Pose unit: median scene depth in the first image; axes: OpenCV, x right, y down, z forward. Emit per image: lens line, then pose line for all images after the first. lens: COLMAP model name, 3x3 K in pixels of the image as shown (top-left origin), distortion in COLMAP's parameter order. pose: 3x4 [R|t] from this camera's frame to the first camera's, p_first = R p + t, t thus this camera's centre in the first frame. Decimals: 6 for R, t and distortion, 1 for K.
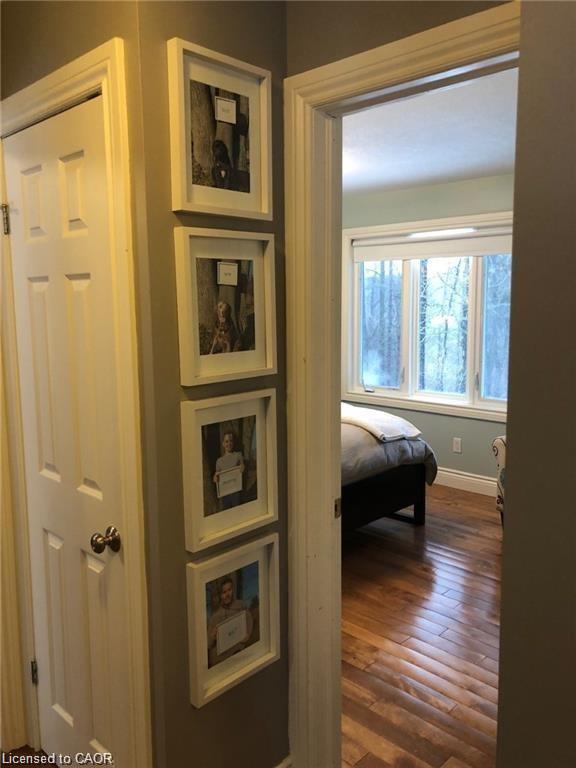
lens RADIAL K [[621.8, 0, 288.8], [0, 621.8, 376.9], [0, 0, 1]] dist [0.077656, -0.001969]
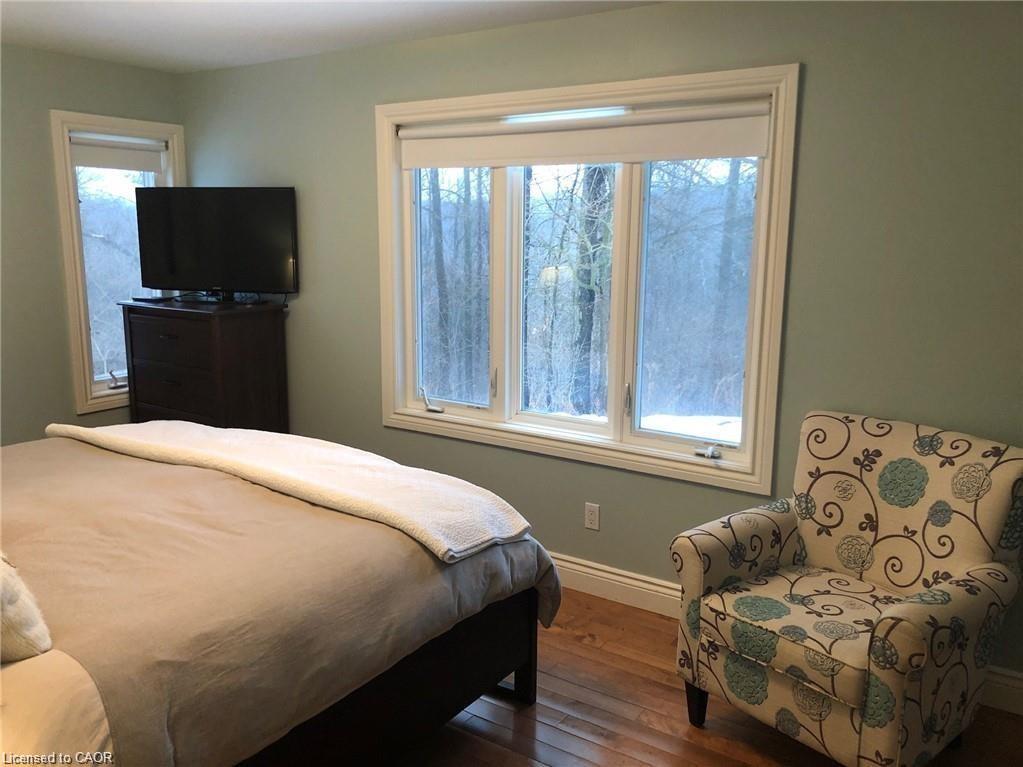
lens RADIAL K [[828.3, 0, 505.4], [0, 828.3, 386.3], [0, 0, 1]] dist [0.077656, -0.001969]
pose [[0.982058, -0.016188, 0.187882, 0.065453], [0.005017, 0.998199, 0.059781, -0.049950], [-0.188511, -0.057766, 0.980371, 0.333862]]
